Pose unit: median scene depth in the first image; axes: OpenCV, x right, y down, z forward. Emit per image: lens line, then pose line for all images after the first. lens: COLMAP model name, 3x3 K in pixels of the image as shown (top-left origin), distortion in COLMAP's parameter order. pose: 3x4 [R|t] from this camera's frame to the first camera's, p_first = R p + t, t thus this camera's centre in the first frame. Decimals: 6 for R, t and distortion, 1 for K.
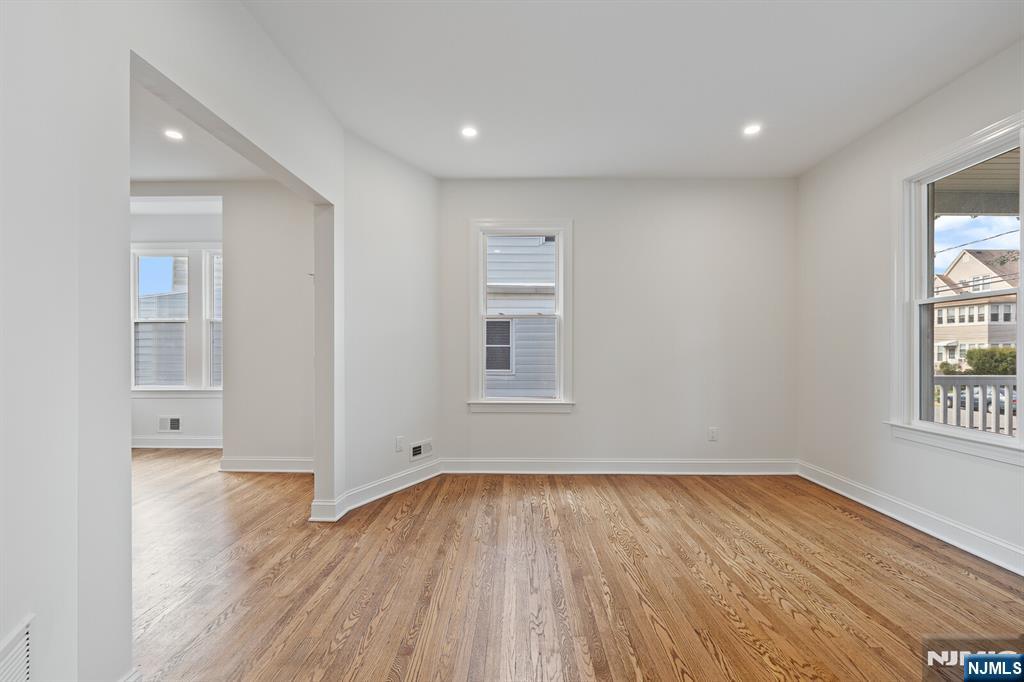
lens RADIAL K [[436.0, 0, 511.8], [0, 436.0, 345.9], [0, 0, 1]] dist [-0.002311, 0.001407]
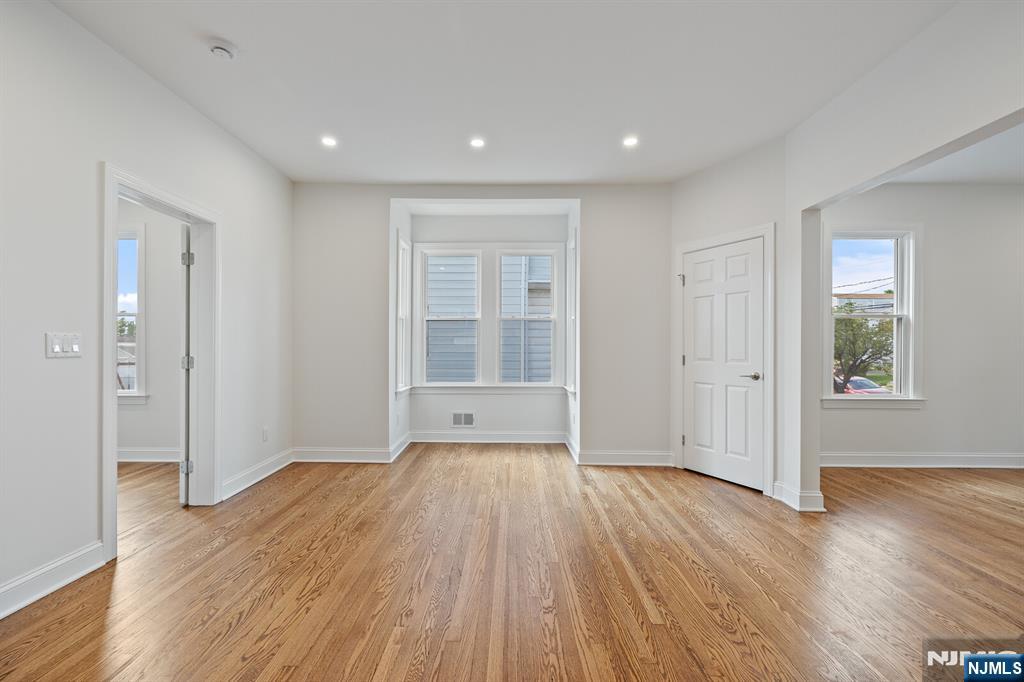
lens RADIAL K [[436.0, 0, 510.9], [0, 436.0, 341.6], [0, 0, 1]] dist [-0.002311, 0.001407]
pose [[0.999982, 0.001223, -0.005868, -0.824667], [-0.001244, 0.999993, -0.003572, -0.000434], [0.005864, 0.003579, 0.999976, -0.035977]]
